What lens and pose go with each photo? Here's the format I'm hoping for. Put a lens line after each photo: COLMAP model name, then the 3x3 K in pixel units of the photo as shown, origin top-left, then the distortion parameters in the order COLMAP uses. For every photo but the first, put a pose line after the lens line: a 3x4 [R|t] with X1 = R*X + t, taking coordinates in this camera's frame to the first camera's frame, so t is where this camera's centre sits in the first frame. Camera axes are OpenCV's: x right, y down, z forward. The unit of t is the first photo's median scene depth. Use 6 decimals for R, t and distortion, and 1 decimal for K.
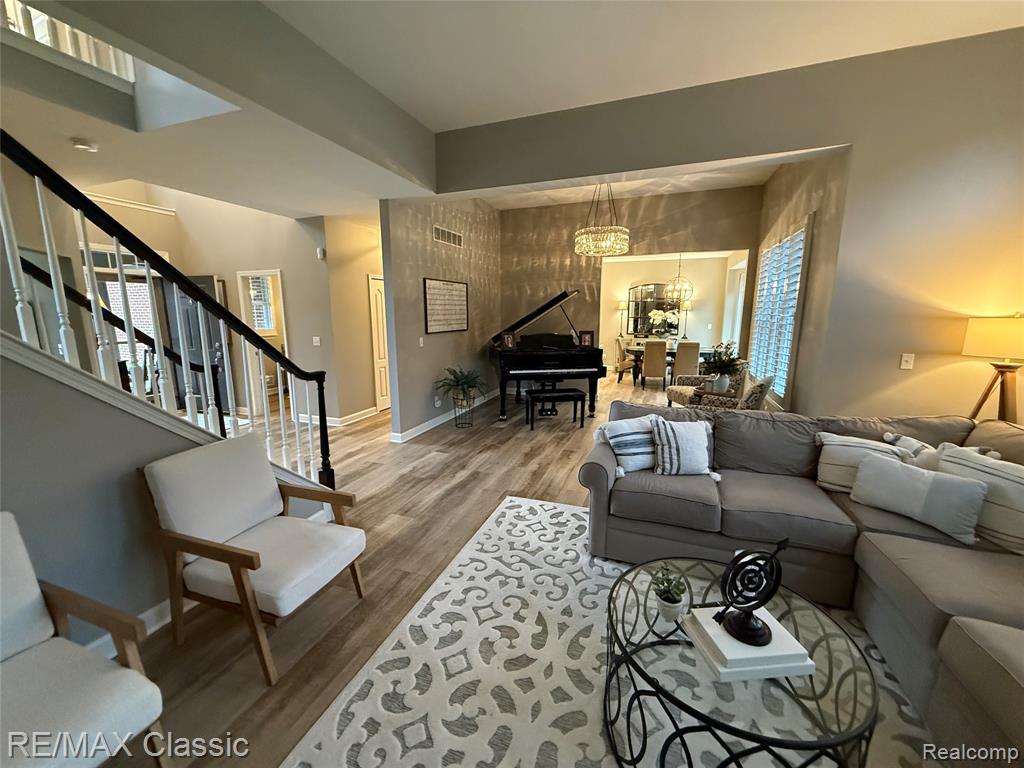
lens RADIAL K [[405.5, 0, 513.4], [0, 405.5, 381.9], [0, 0, 1]] dist [-0.000557, -0.000048]
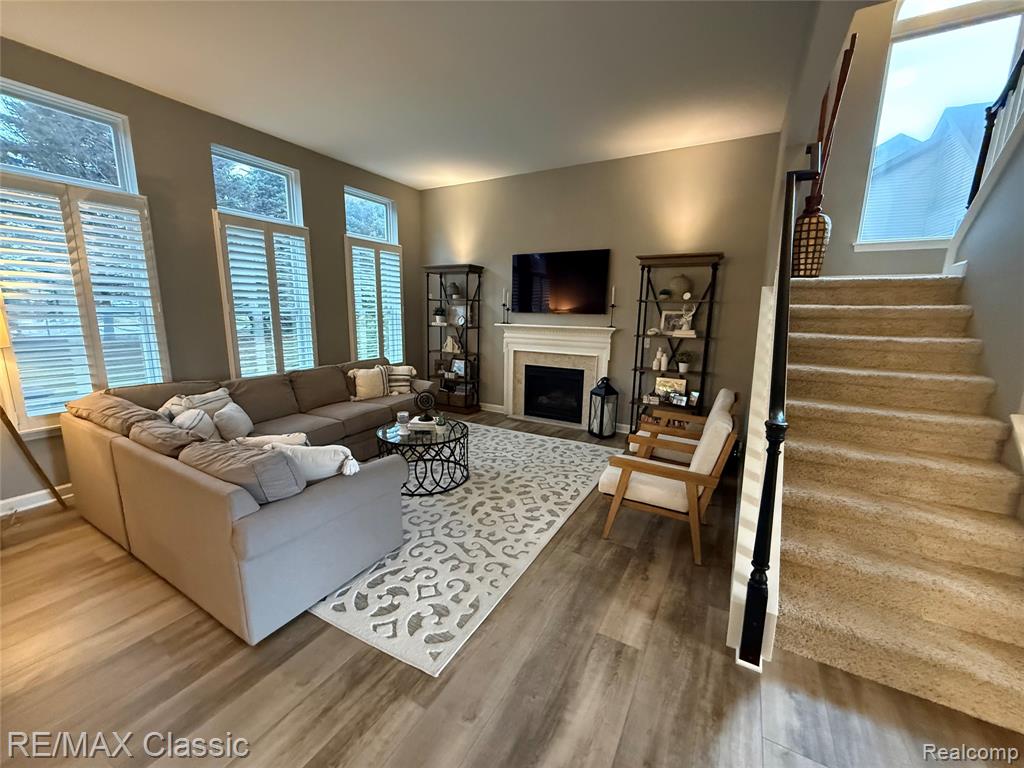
lens RADIAL K [[405.5, 0, 507.6], [0, 405.5, 383.8], [0, 0, 1]] dist [-0.000557, -0.000048]
pose [[-0.985706, -0.045133, 0.162316, -0.251705], [0.015063, 0.935980, 0.351730, -0.353910], [-0.167799, 0.349147, -0.921922, 1.985293]]
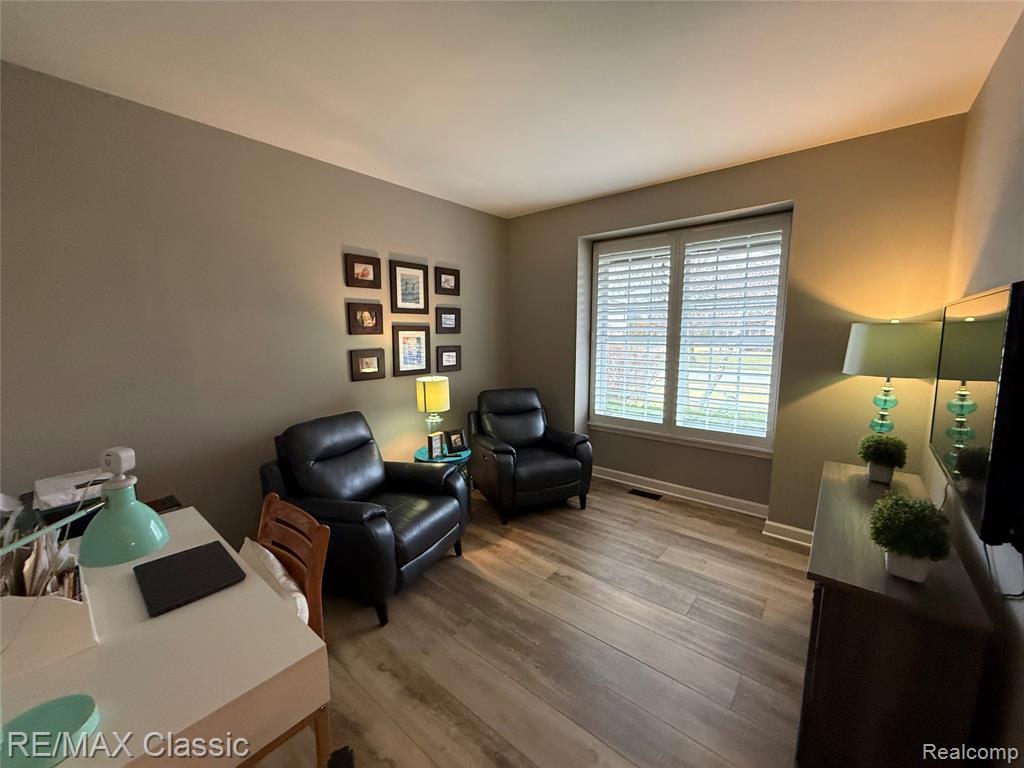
lens RADIAL K [[405.5, 0, 510.5], [0, 405.5, 382.4], [0, 0, 1]] dist [-0.000557, -0.000048]
pose [[0.338085, -0.109329, 0.934744, -0.483142], [0.166042, 0.984578, 0.055102, -0.187375], [-0.926352, 0.136577, 0.351024, 1.218339]]
